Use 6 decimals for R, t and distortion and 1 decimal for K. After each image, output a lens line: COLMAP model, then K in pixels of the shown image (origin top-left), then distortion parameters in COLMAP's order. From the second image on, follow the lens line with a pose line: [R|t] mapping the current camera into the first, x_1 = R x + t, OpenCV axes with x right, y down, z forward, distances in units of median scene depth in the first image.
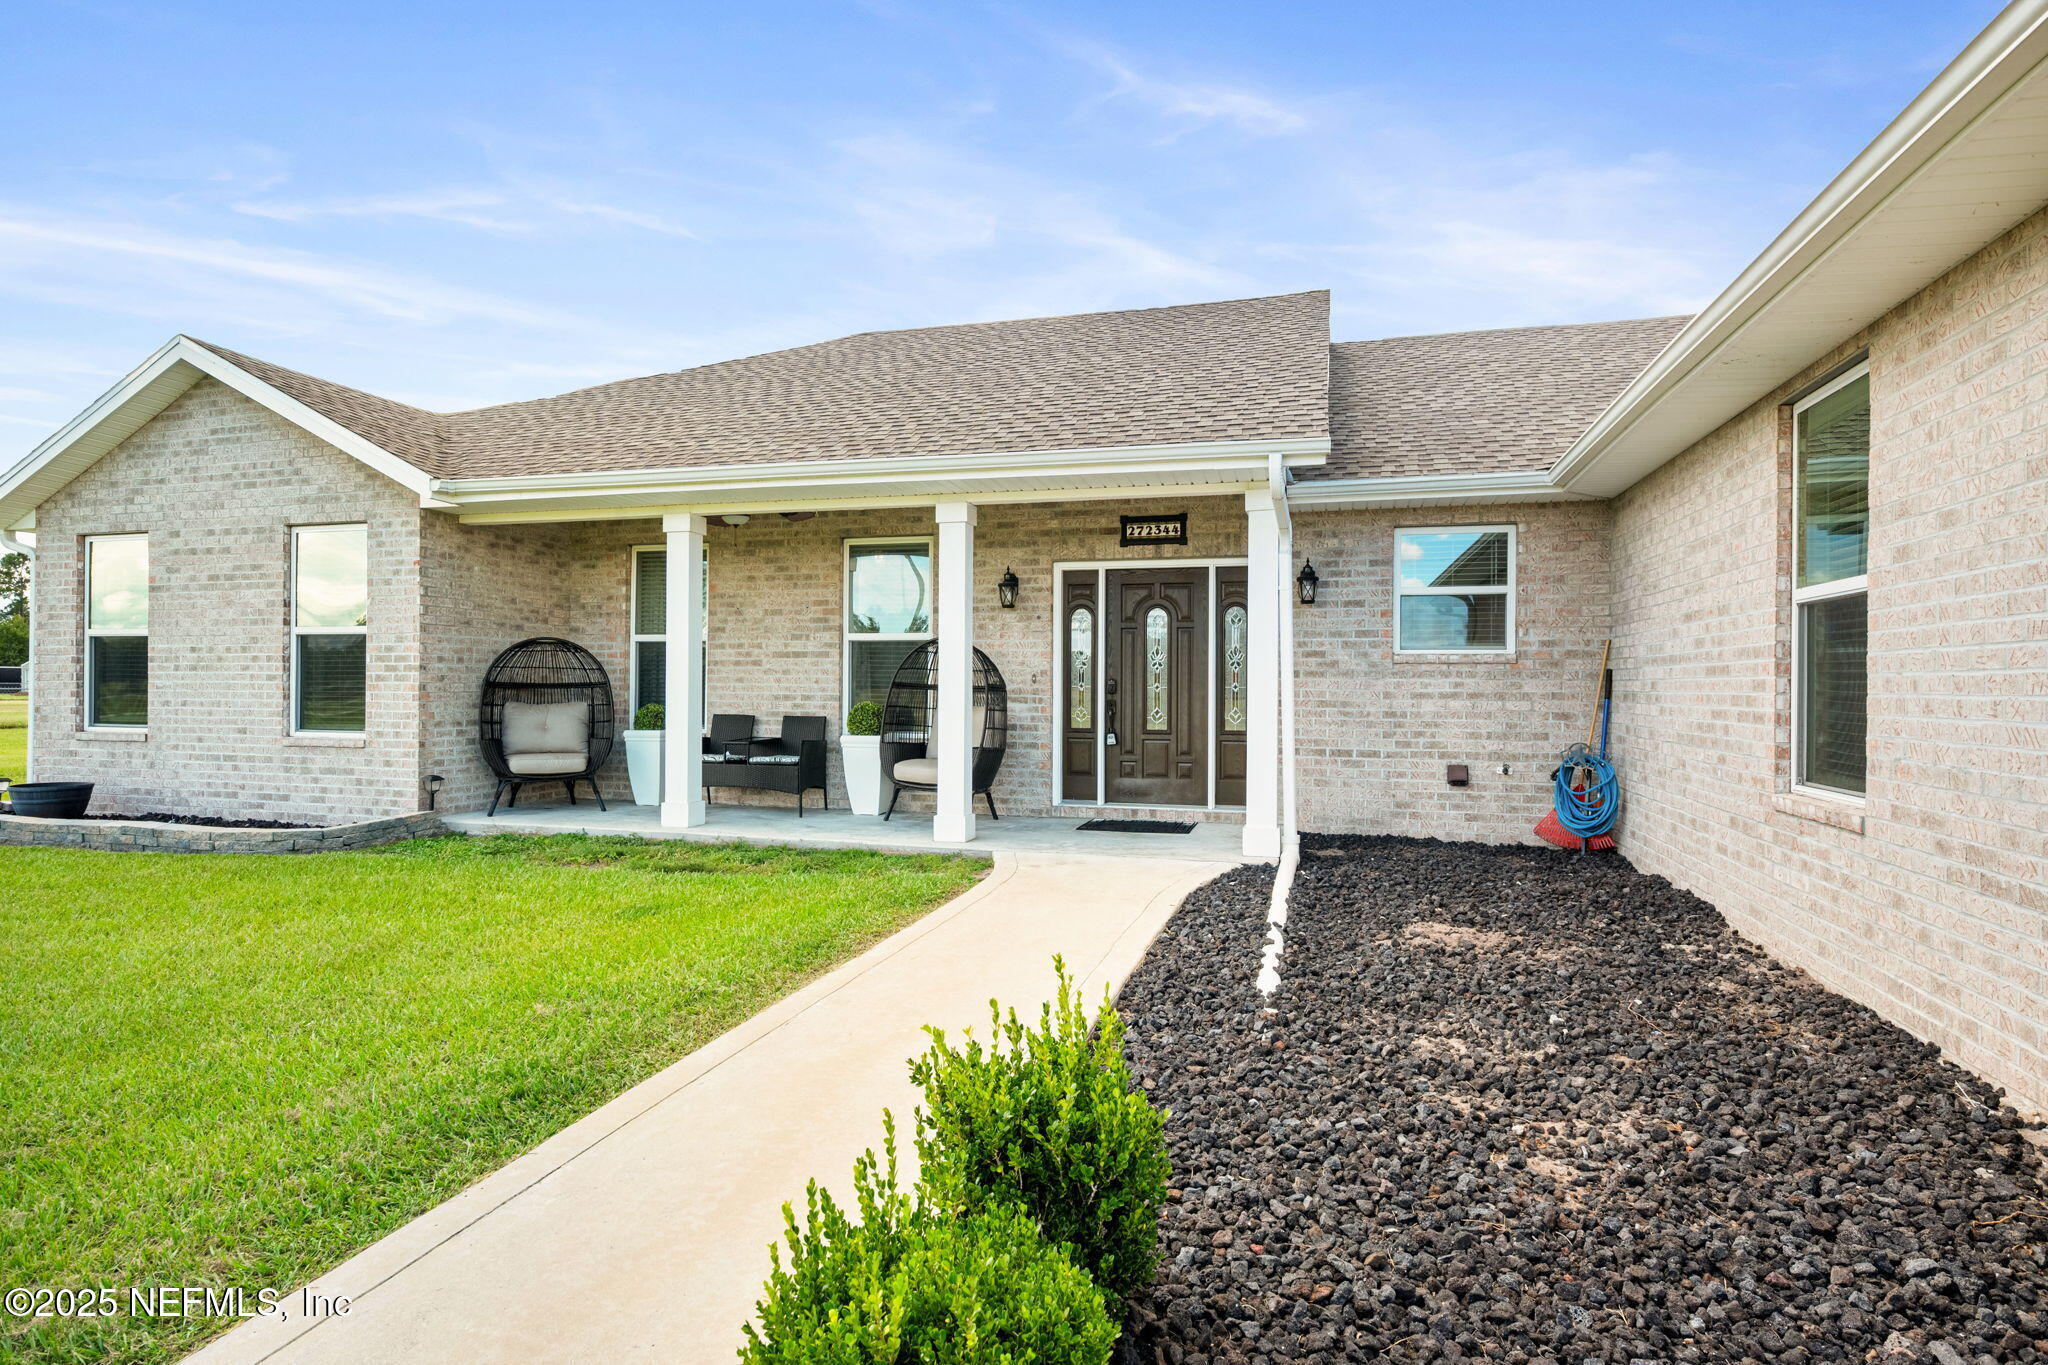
lens RADIAL K [[1058.3, 0, 1067.5], [0, 1058.3, 682.0], [0, 0, 1]] dist [0.003089, 0.000275]
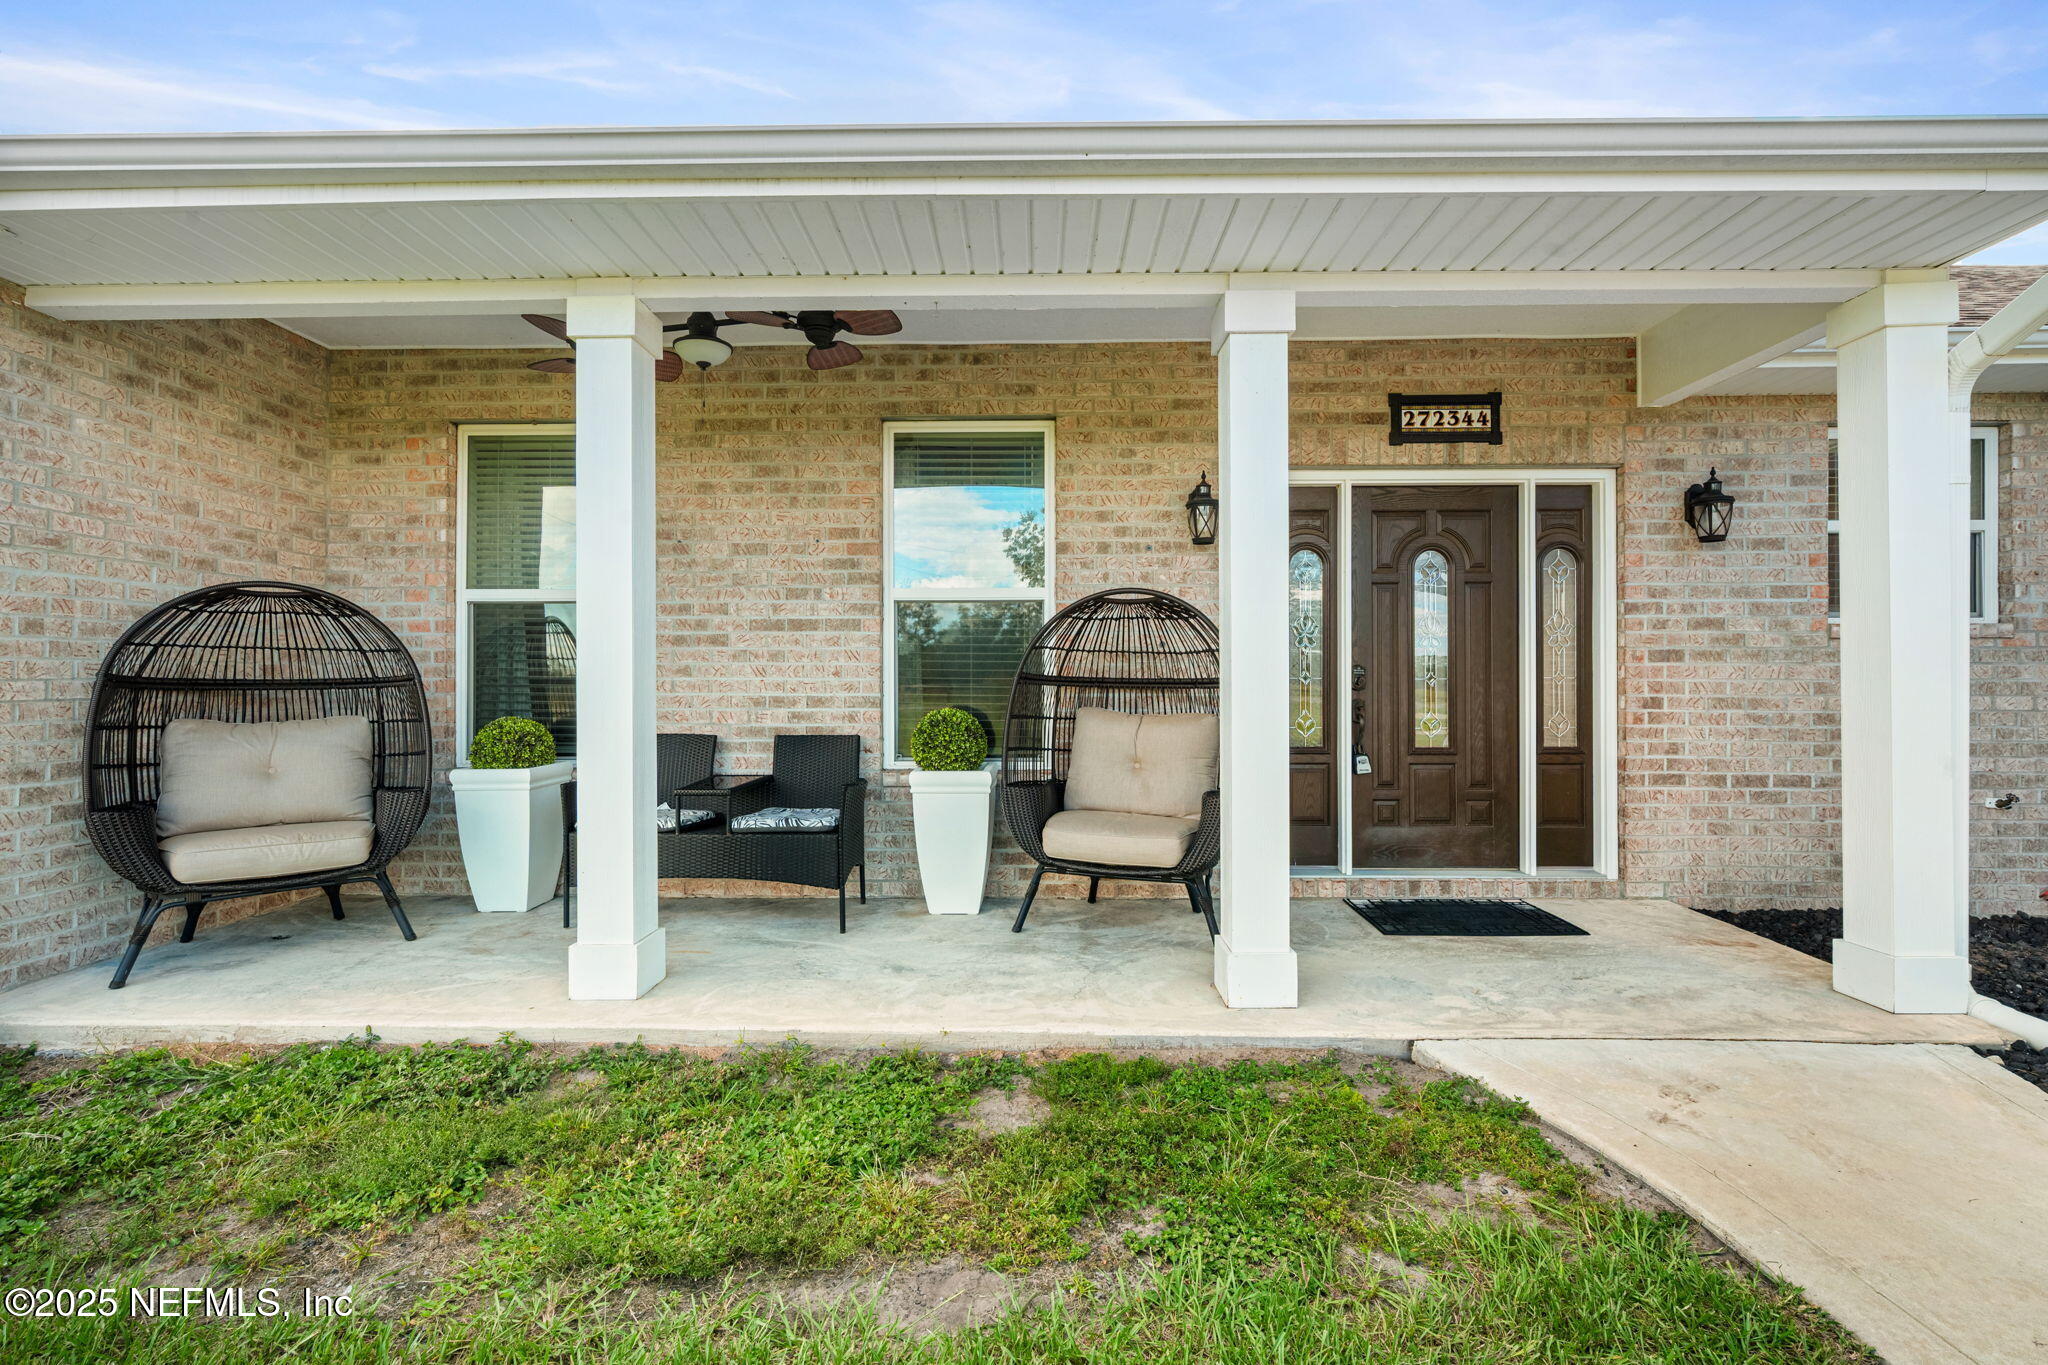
lens RADIAL K [[873.6, 0, 1030.8], [0, 873.6, 679.4], [0, 0, 1]] dist [-0.000699, 0.000011]
pose [[0.971977, -0.007127, 0.234968, -0.251293], [0.006117, 0.999969, 0.005029, 0.001310], [-0.234997, -0.003450, 0.971990, 0.536351]]
